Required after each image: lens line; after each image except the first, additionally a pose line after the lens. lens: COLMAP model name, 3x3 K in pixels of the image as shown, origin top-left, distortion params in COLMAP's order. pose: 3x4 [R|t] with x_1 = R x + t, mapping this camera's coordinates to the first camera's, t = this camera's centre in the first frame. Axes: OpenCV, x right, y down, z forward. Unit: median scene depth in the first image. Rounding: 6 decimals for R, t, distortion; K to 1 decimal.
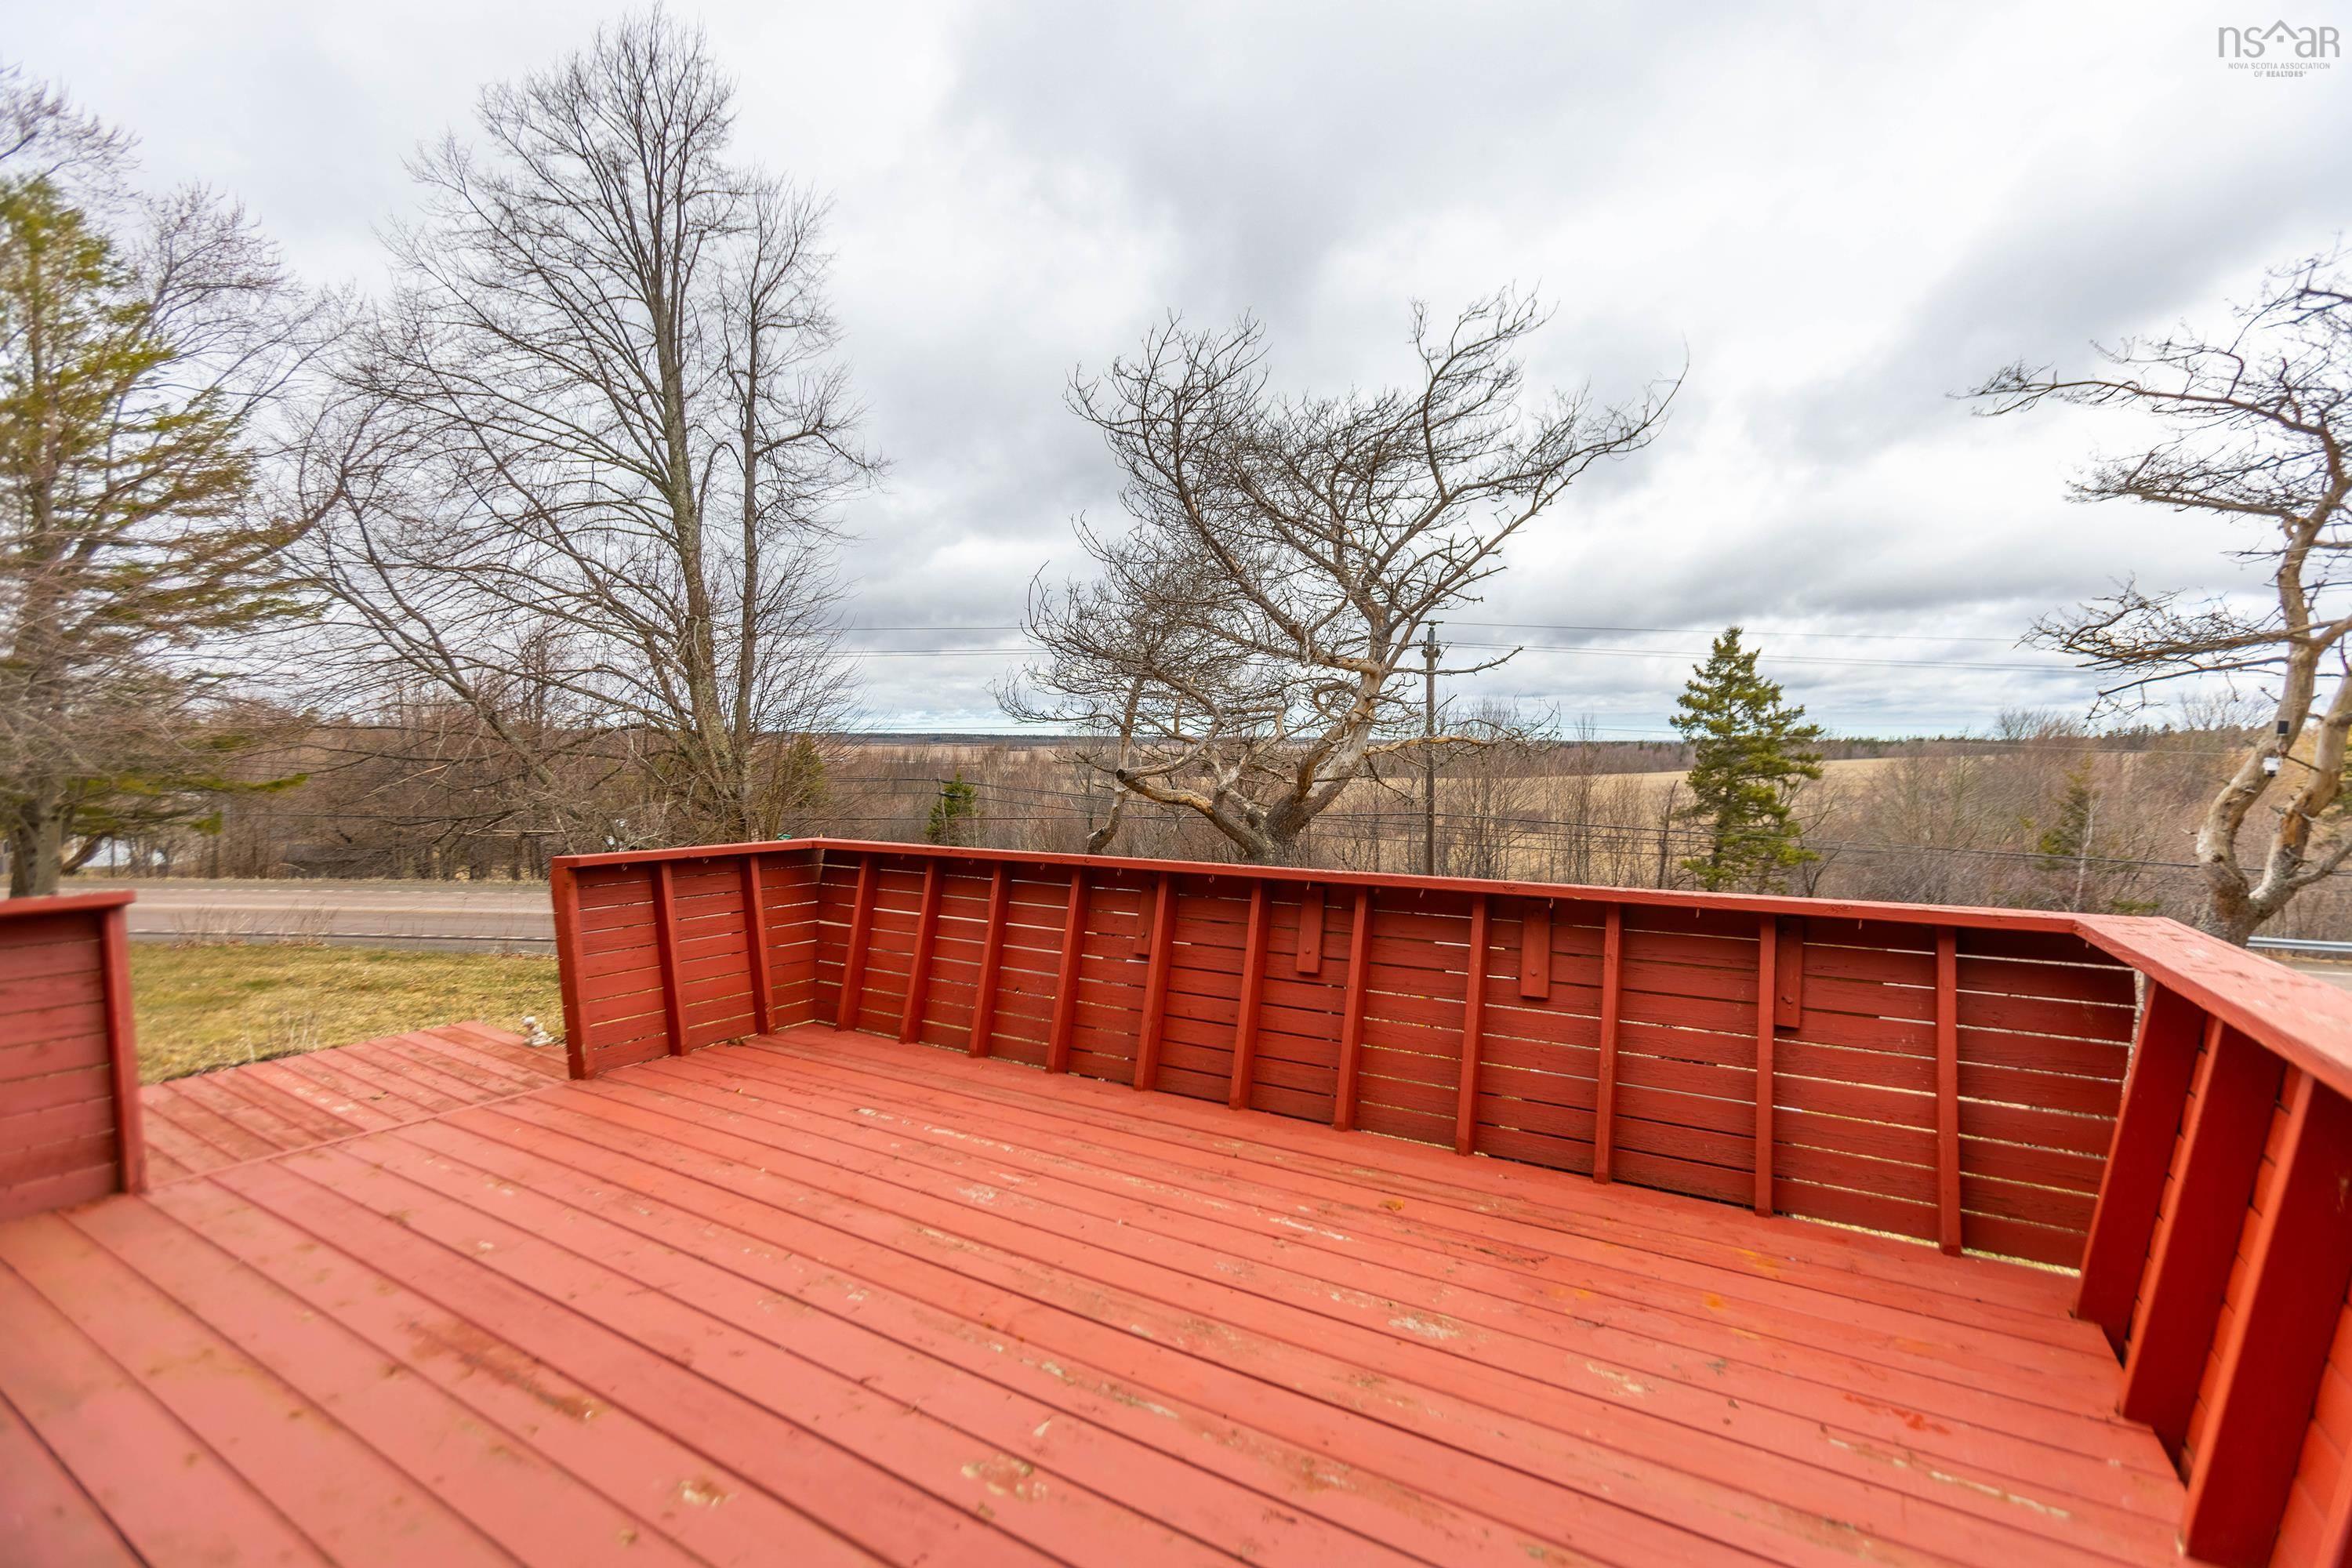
lens RADIAL K [[1044.1, 0, 1187.1], [0, 1044.1, 766.7], [0, 0, 1]] dist [-0.012946, 0.010649]
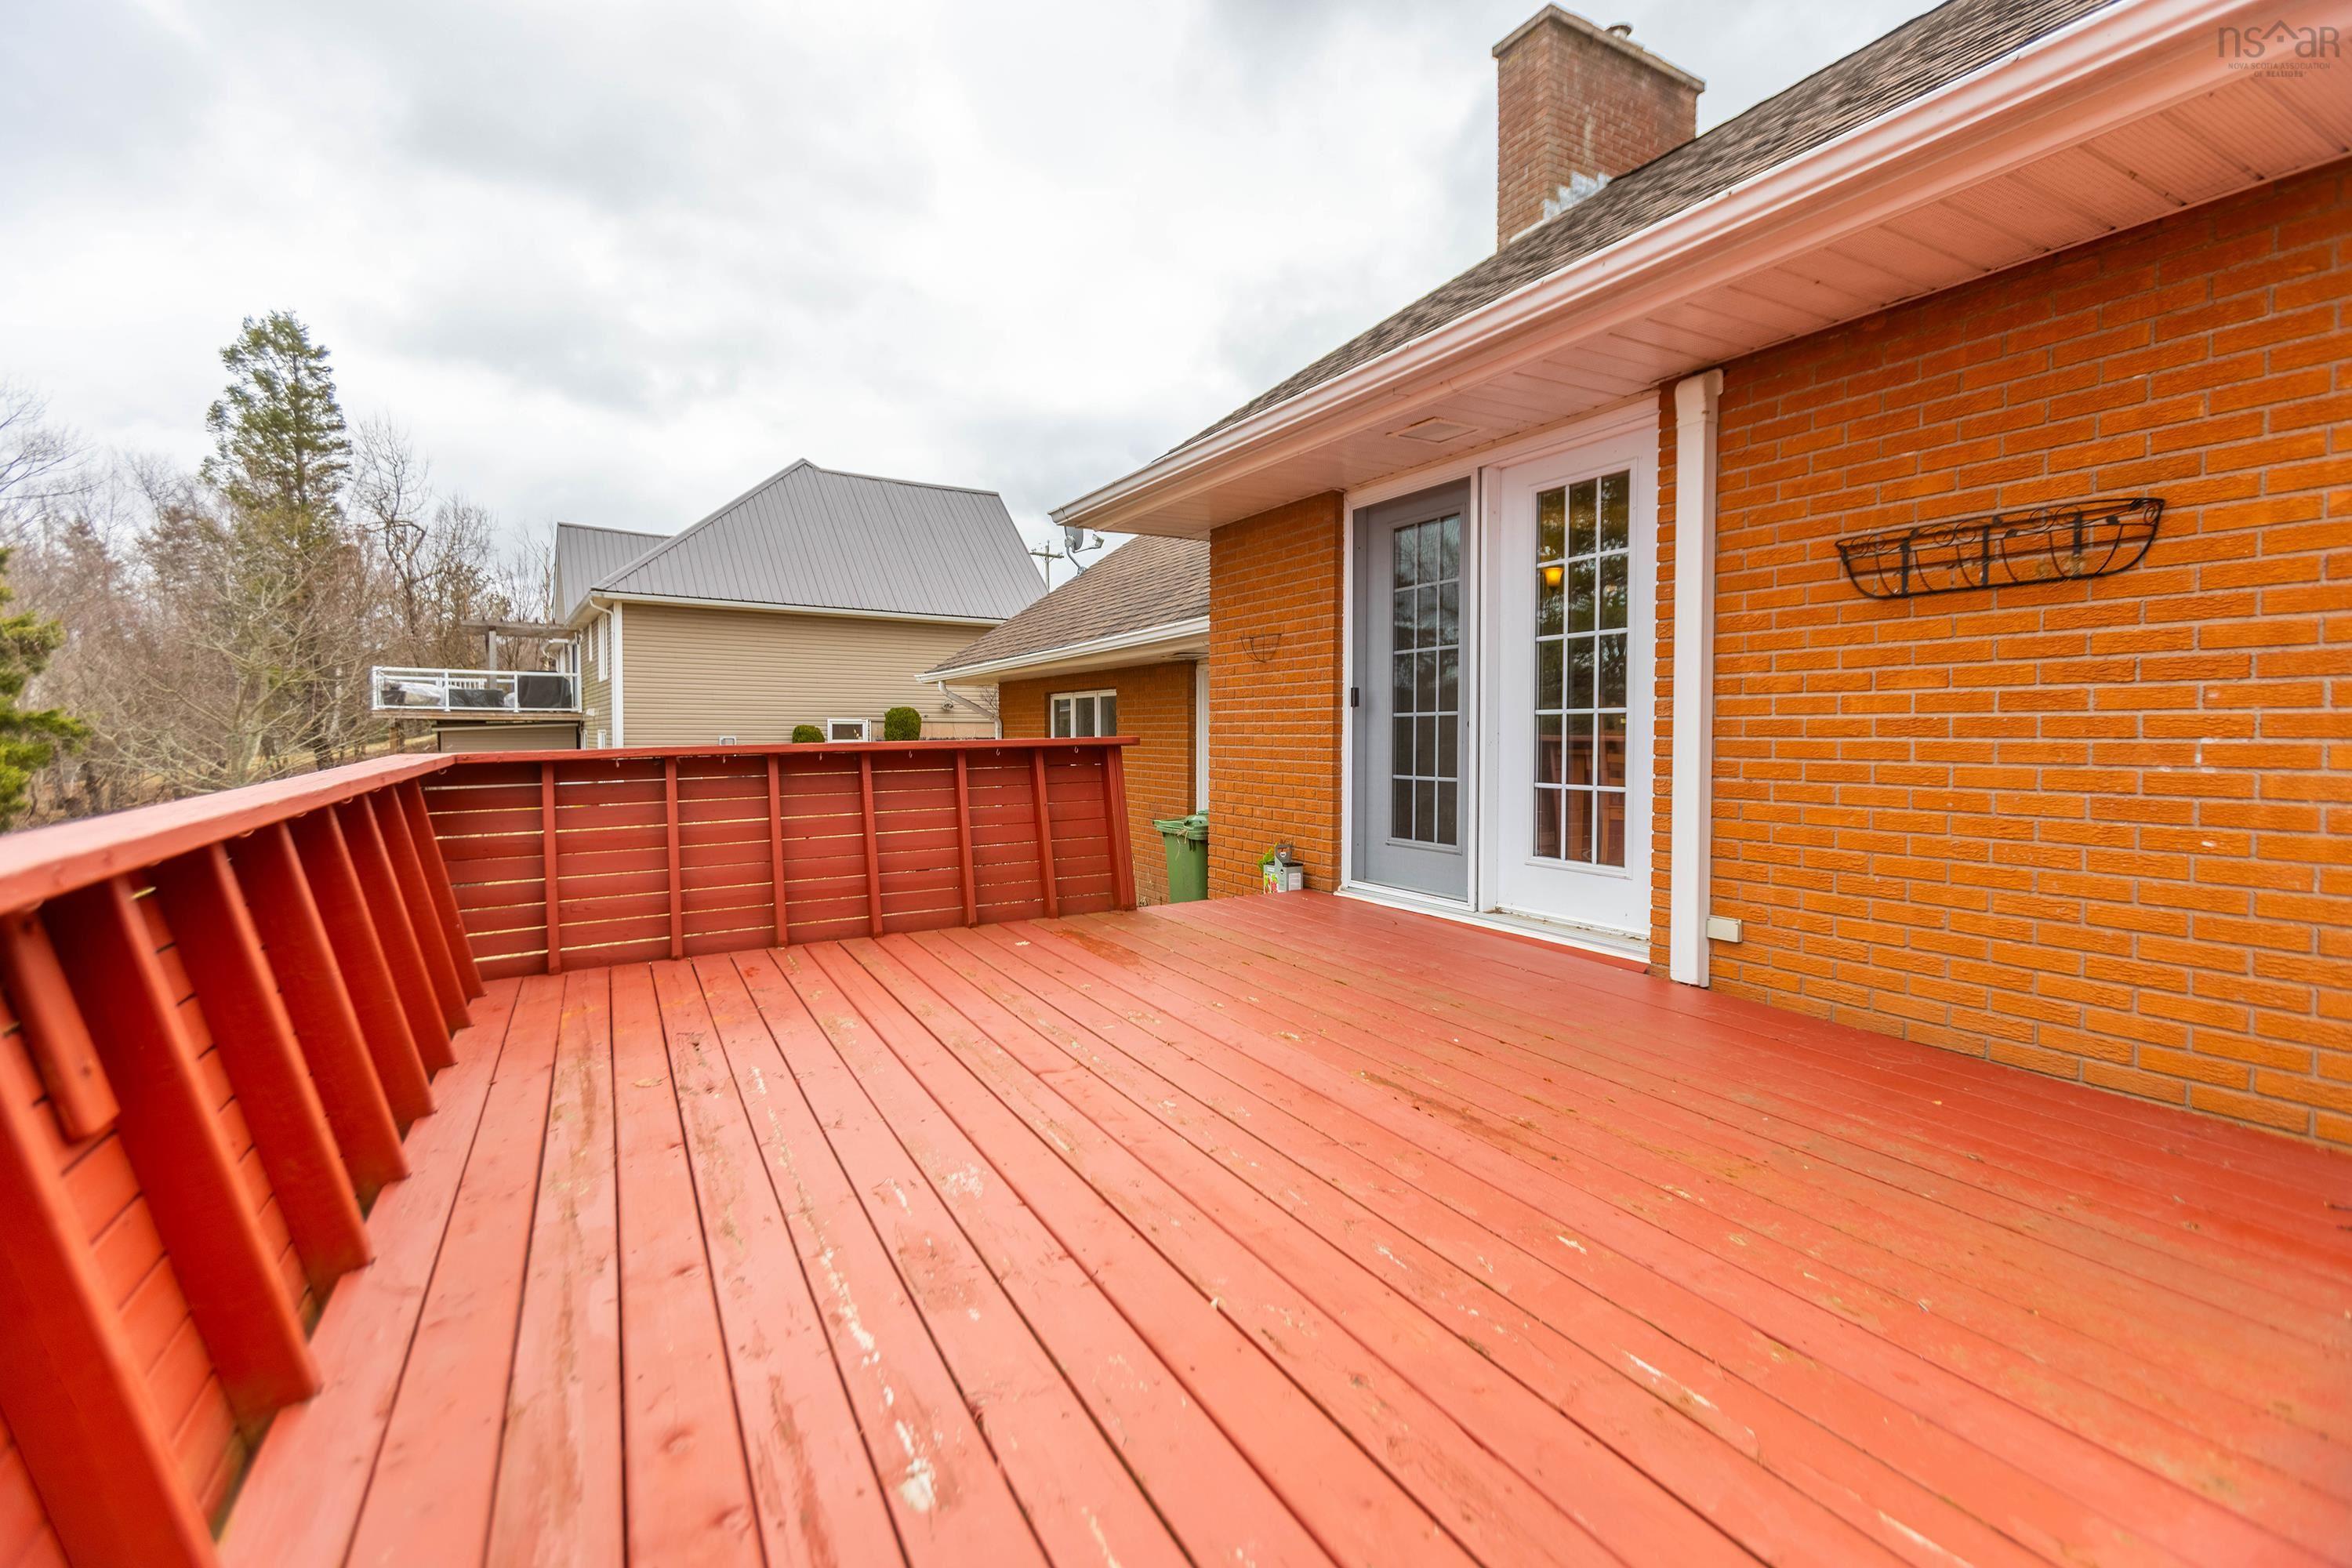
lens RADIAL K [[1044.1, 0, 1187.1], [0, 1044.1, 766.7], [0, 0, 1]] dist [-0.012946, 0.010649]
pose [[-0.879295, -0.014908, 0.476043, -0.697439], [0.004495, 0.999206, 0.039594, 0.083110], [-0.476255, 0.036954, -0.878530, 1.580991]]
